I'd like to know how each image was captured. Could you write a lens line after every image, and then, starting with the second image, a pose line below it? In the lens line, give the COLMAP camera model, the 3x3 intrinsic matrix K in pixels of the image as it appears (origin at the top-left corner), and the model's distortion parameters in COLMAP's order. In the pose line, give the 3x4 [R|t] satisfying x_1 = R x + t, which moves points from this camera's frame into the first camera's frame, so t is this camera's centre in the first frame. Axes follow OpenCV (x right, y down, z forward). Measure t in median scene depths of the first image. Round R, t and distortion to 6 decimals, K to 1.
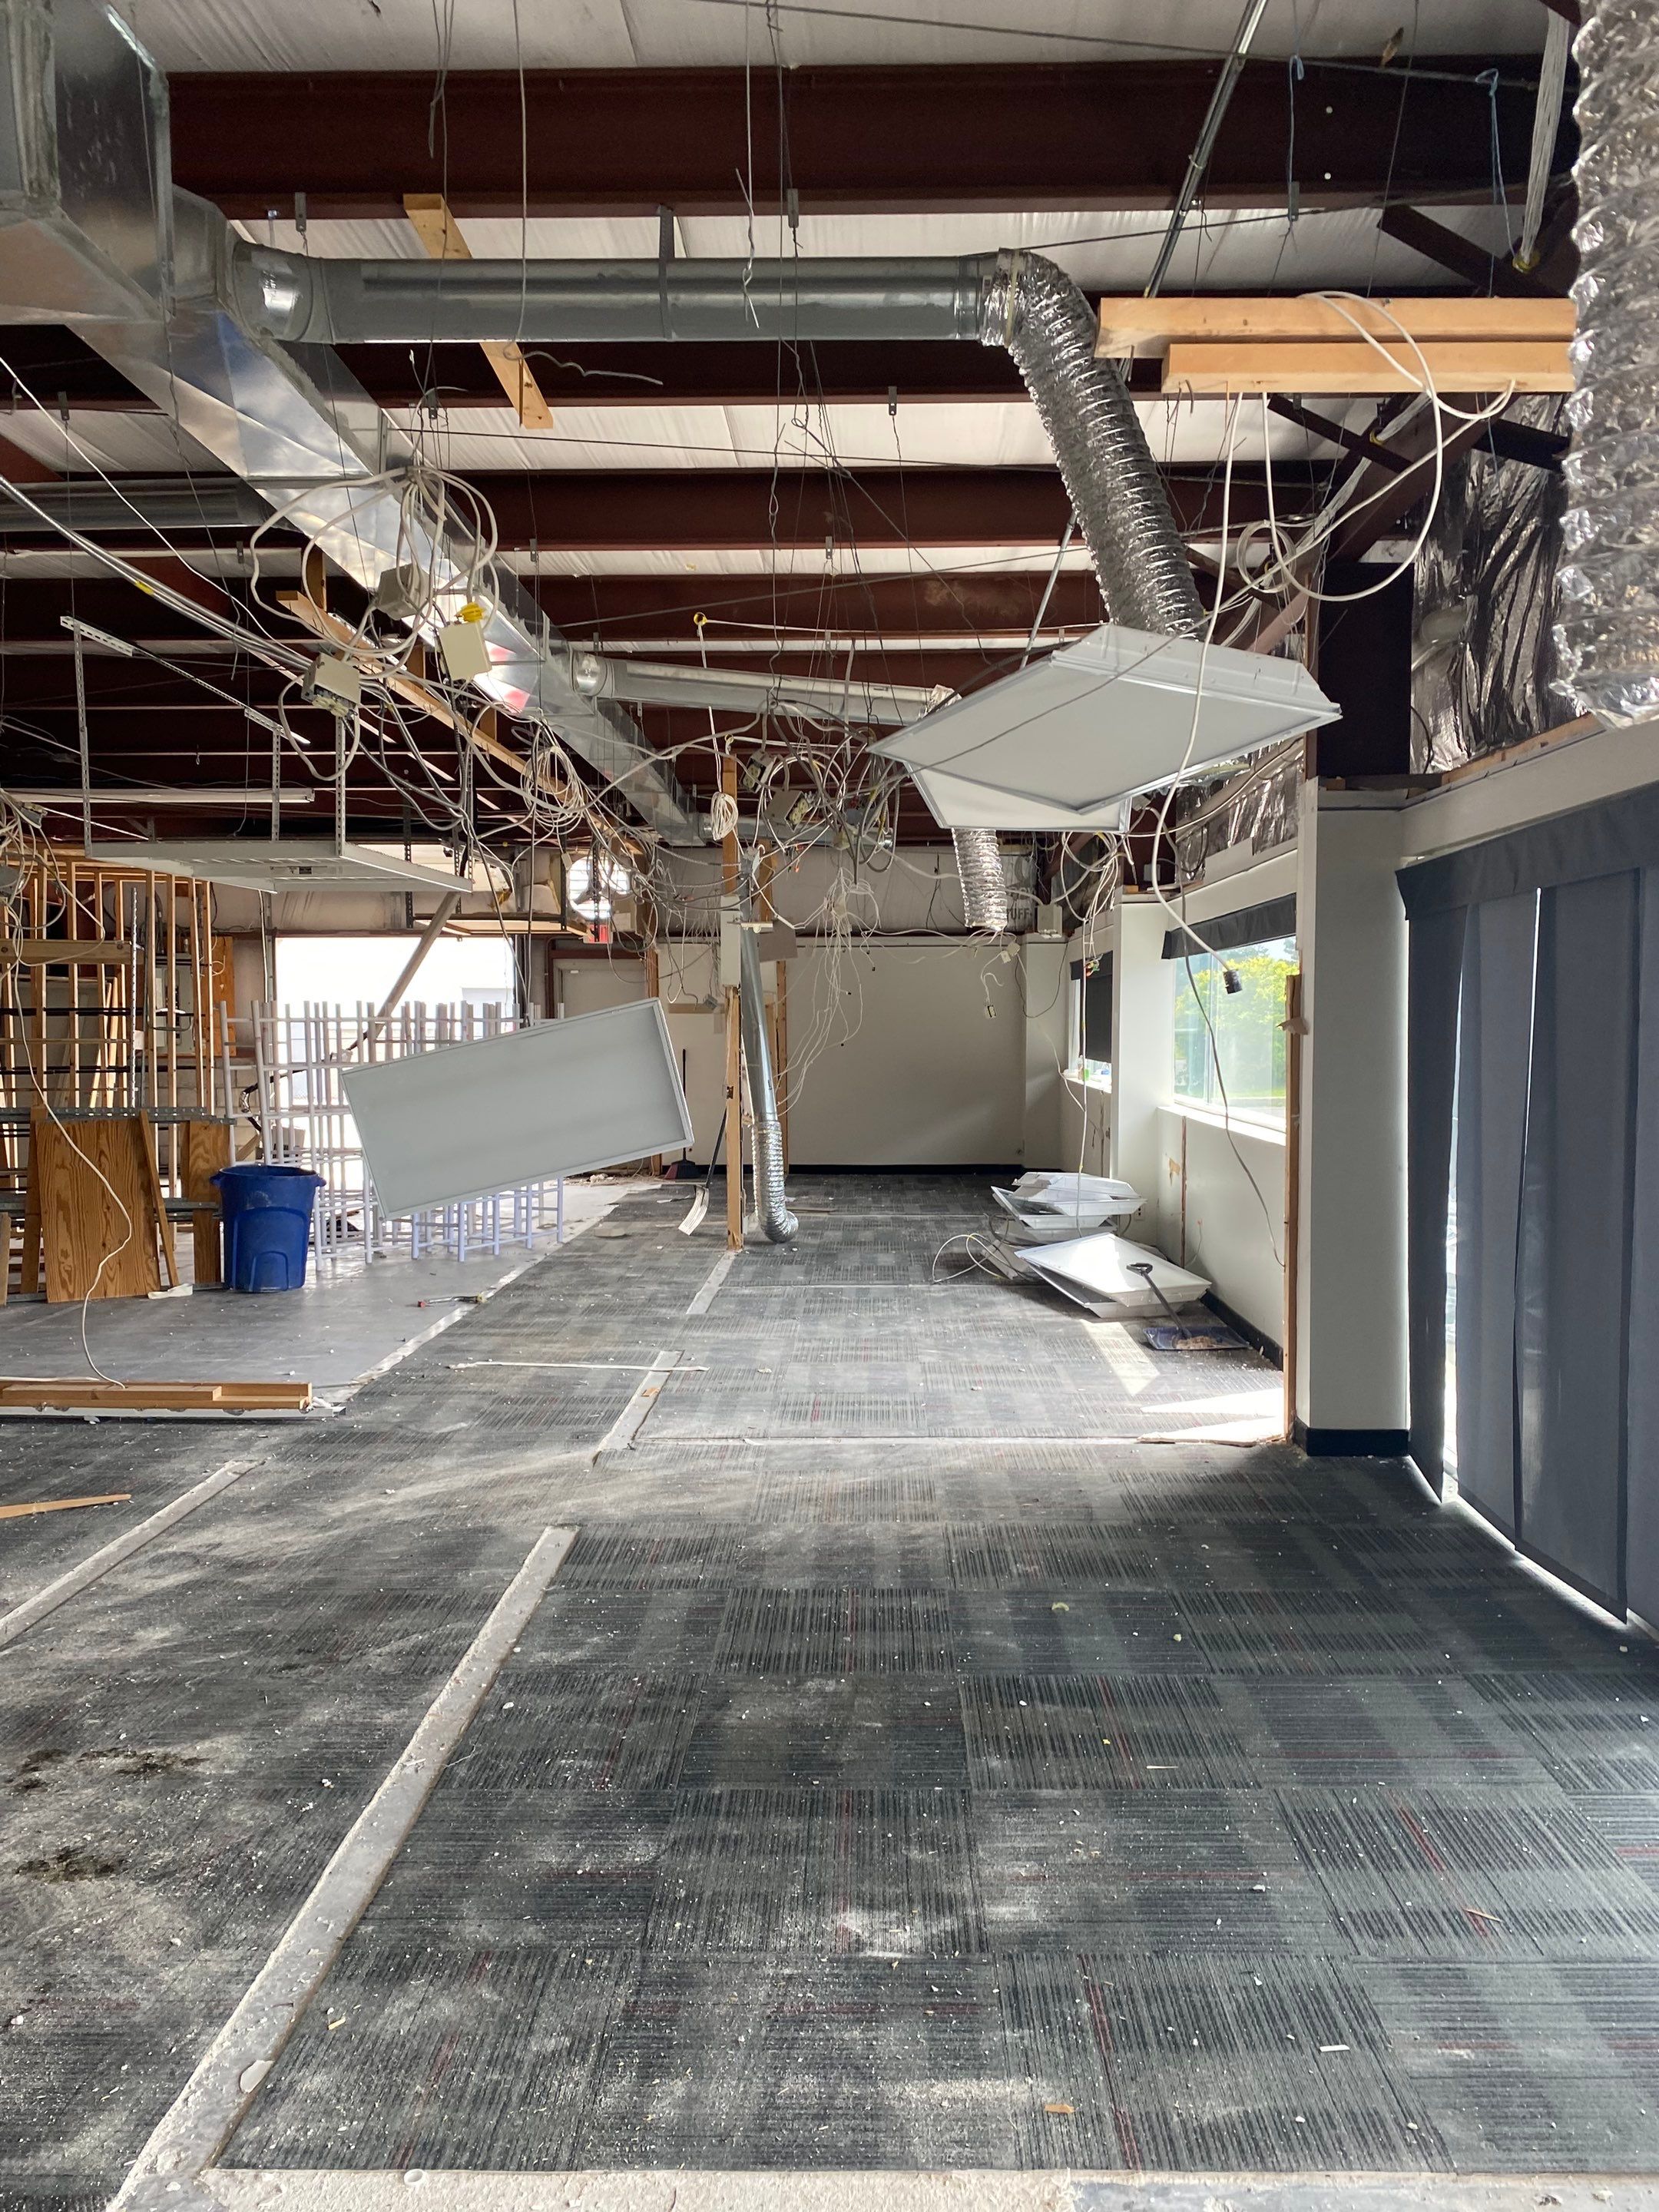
lens RADIAL K [[1695.6, 0, 833.1], [0, 1695.6, 1138.0], [0, 0, 1]] dist [0.082089, -0.257990]
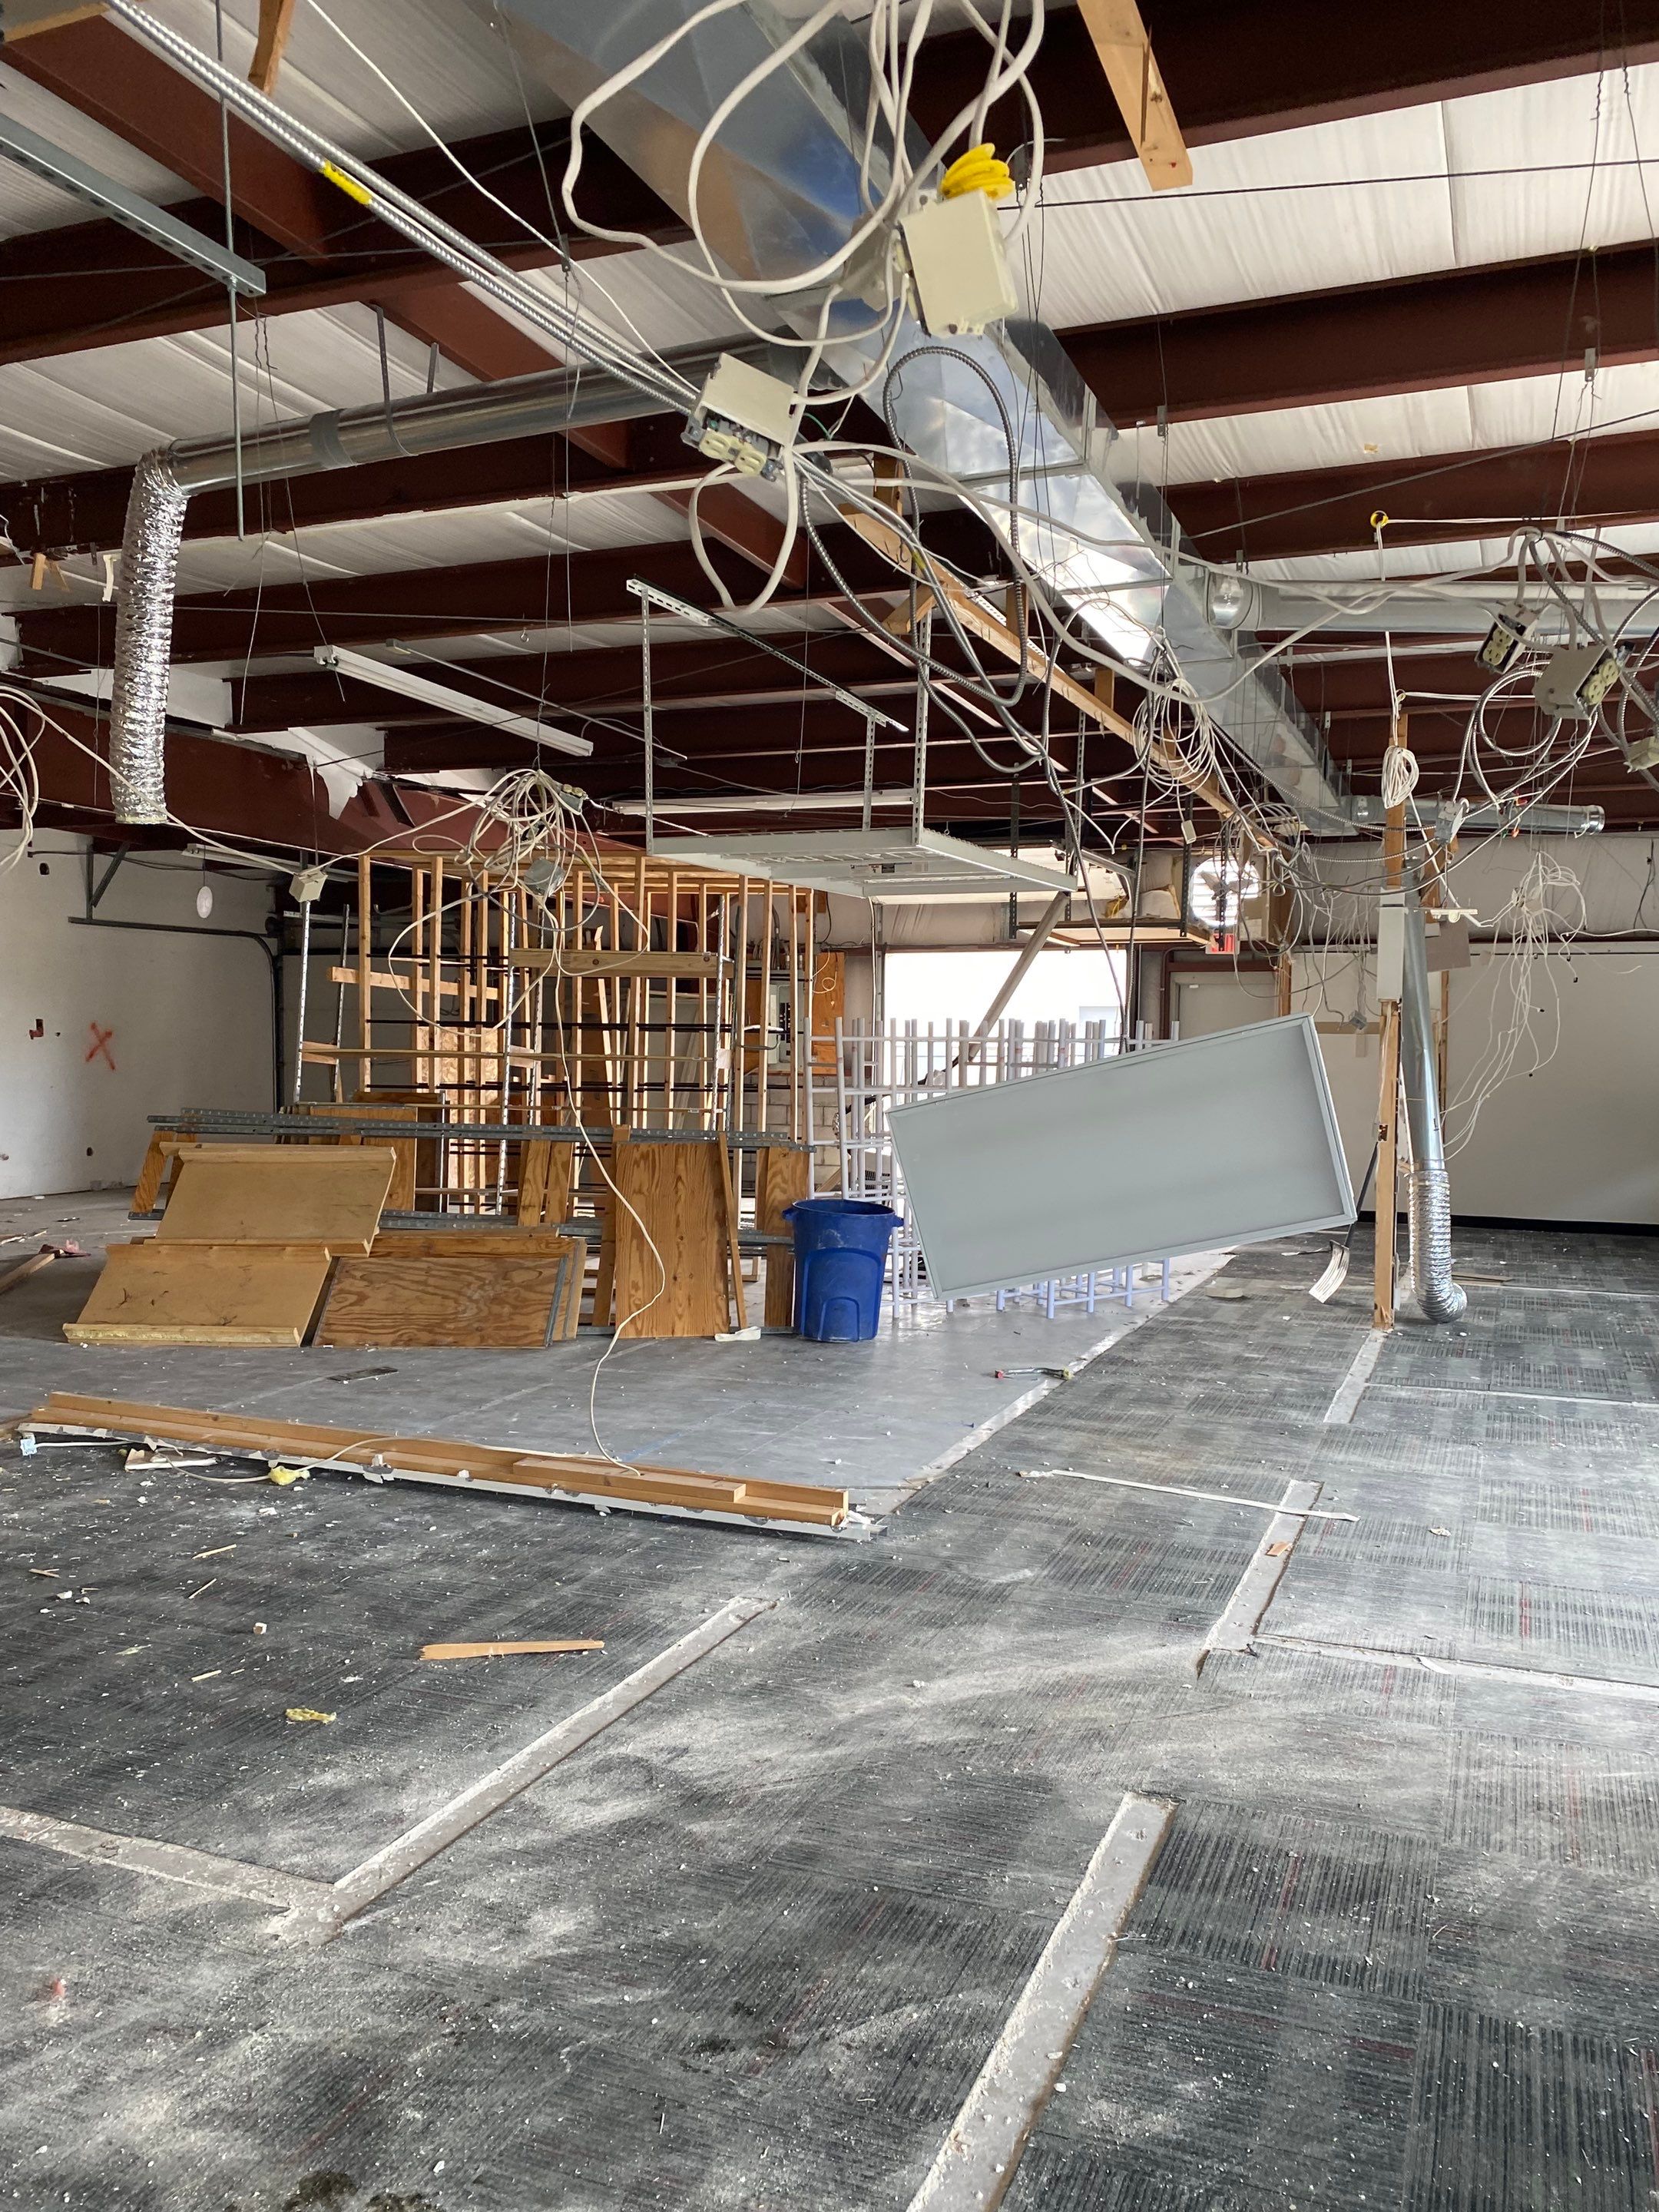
lens RADIAL K [[1668.3, 0, 828.6], [0, 1668.3, 1179.0], [0, 0, 1]] dist [-0.006046, -0.011876]
pose [[0.934394, 0.038132, -0.354195, -0.038135], [-0.032476, 0.999232, 0.021903, -0.020199], [0.354758, -0.008964, 0.934915, 0.245114]]
